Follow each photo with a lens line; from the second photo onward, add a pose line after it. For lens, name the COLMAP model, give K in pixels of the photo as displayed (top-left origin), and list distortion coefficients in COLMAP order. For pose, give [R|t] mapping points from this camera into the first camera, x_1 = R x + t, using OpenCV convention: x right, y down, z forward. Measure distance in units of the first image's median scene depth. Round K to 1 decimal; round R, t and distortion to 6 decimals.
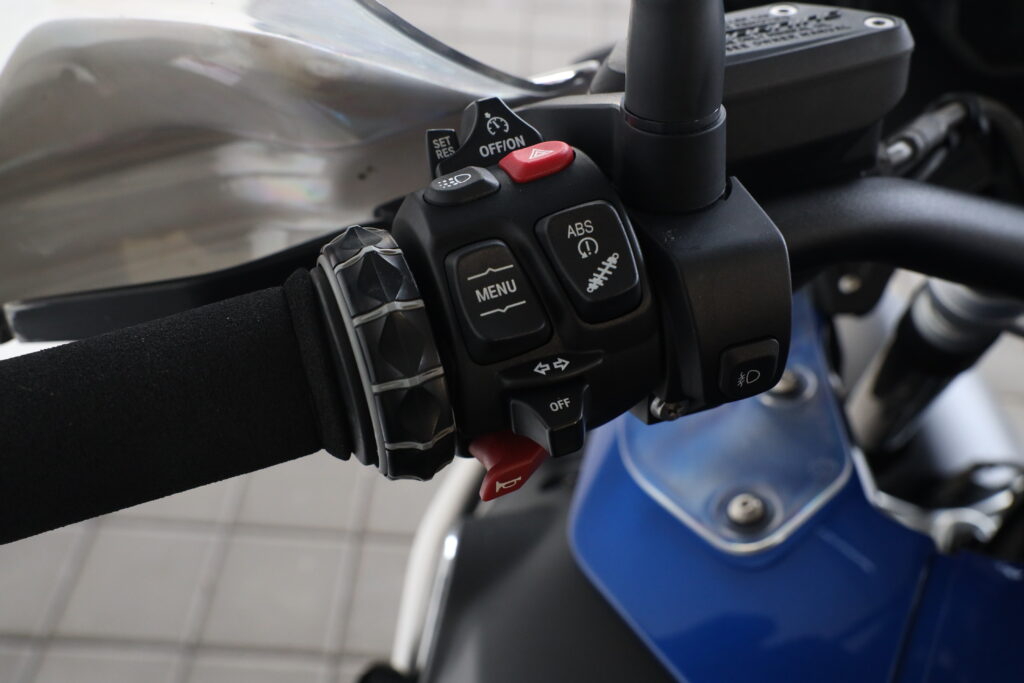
lens RADIAL K [[1032.9, 0, 512.0], [0, 1032.9, 341.5], [0, 0, 1]] dist [0.004919, -0.003116]
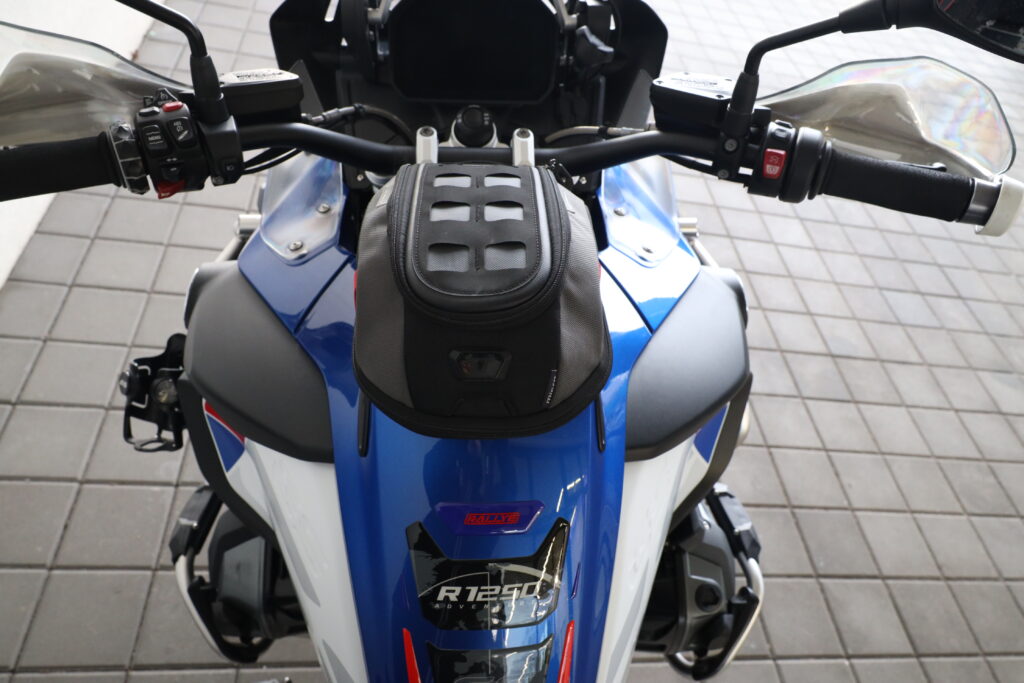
lens RADIAL K [[692.9, 0, 512.0], [0, 692.9, 341.5], [0, 0, 1]] dist [0.002803, -0.000647]
pose [[0.979373, 0.009784, 0.201826, 0.704964], [-0.026966, 0.996221, 0.082562, 0.416291], [-0.200256, -0.086302, 0.975935, -1.705131]]
